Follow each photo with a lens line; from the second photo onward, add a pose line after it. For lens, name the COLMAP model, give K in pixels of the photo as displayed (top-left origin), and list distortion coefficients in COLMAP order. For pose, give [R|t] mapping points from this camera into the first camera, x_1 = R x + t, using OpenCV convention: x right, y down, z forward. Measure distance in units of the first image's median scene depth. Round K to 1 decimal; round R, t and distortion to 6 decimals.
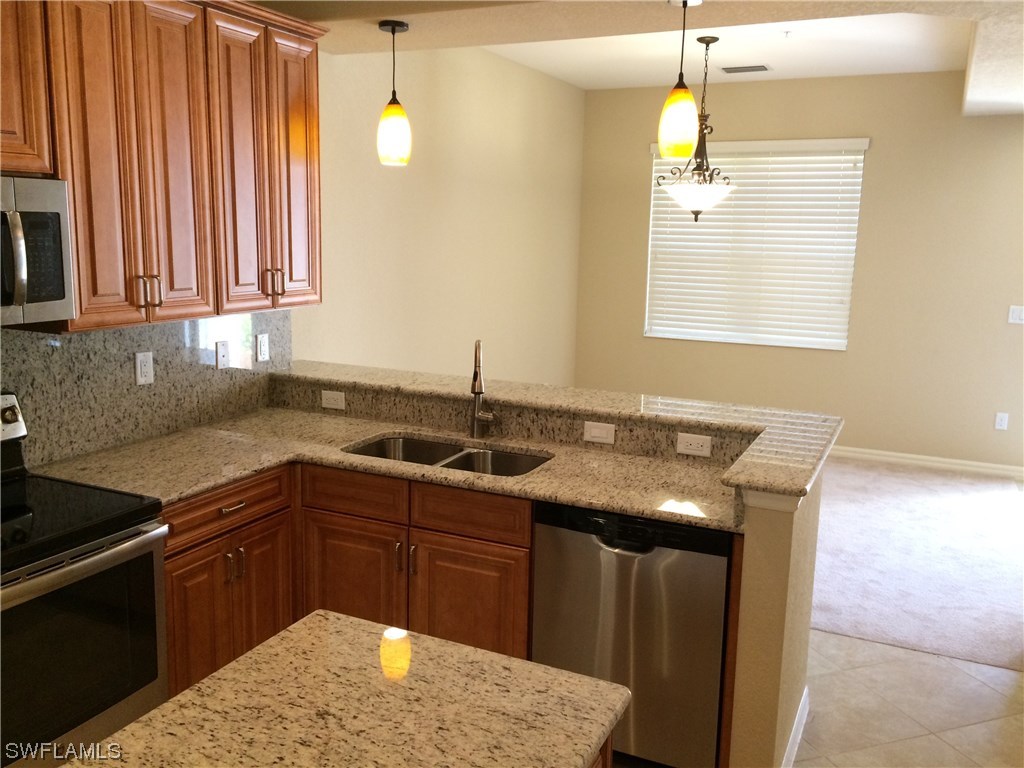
lens RADIAL K [[877.8, 0, 508.7], [0, 877.8, 382.2], [0, 0, 1]] dist [0.045817, -0.045909]
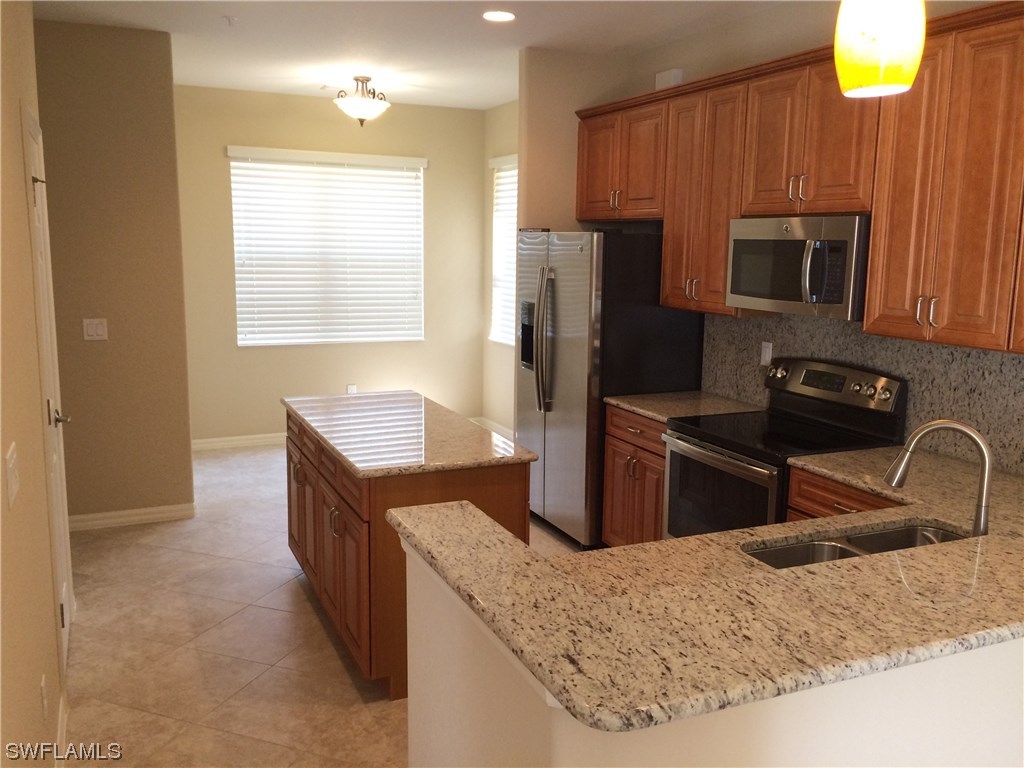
lens RADIAL K [[877.8, 0, 510.1], [0, 877.8, 382.3], [0, 0, 1]] dist [0.045817, -0.045909]
pose [[-0.637846, 0.098550, -0.763833, 0.752449], [-0.160311, 0.953067, 0.256834, -0.214923], [0.753295, 0.286272, -0.592111, 1.272808]]
